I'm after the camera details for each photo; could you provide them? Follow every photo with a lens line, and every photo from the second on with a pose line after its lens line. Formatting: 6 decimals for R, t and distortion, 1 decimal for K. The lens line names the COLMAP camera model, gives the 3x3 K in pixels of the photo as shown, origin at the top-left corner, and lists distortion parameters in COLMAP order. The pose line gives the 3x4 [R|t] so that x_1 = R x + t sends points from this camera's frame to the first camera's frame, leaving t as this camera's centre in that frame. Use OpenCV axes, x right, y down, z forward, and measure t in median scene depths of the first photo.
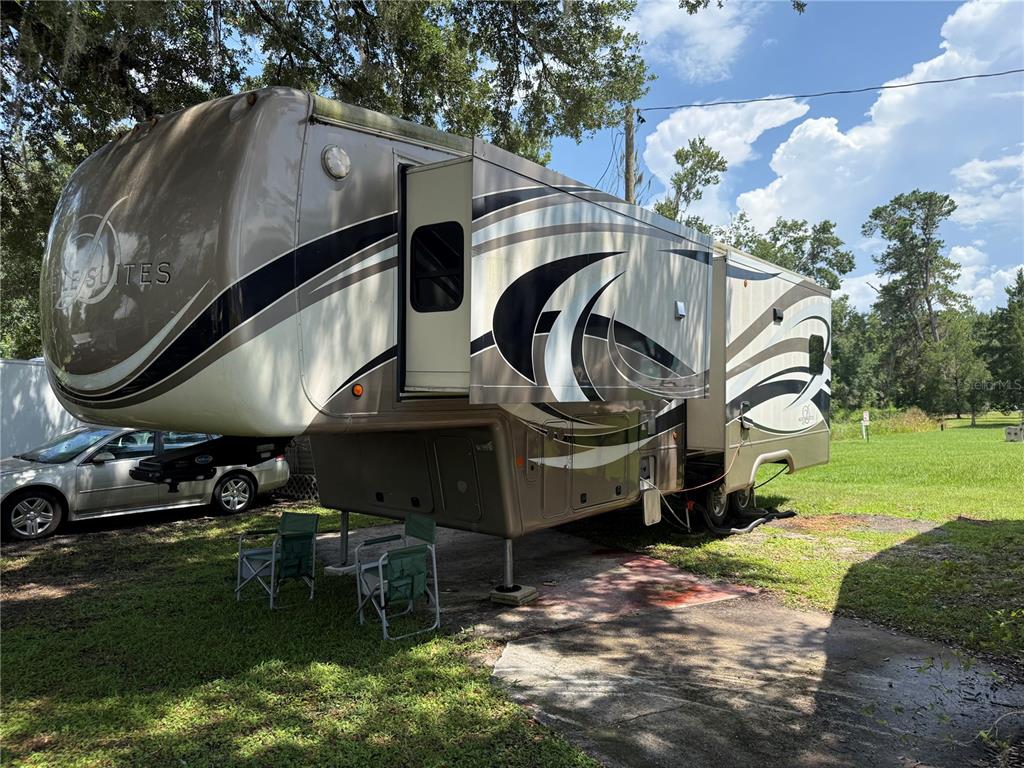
lens RADIAL K [[721.2, 0, 510.5], [0, 721.2, 383.5], [0, 0, 1]] dist [0.037617, -0.010264]
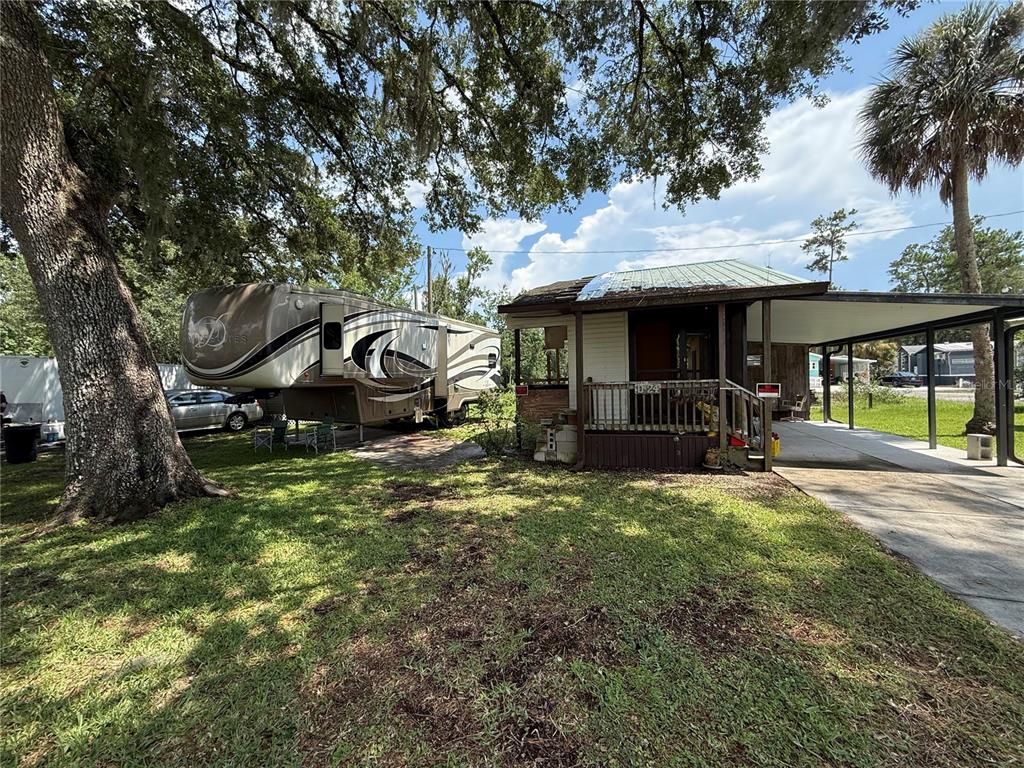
lens RADIAL K [[413.7, 0, 514.5], [0, 413.7, 384.8], [0, 0, 1]] dist [0.002767, 0.000707]
pose [[0.954295, -0.012343, 0.298611, 0.087722], [0.003287, 0.999520, 0.030809, 0.002100], [-0.298848, -0.028419, 0.953877, -0.751129]]
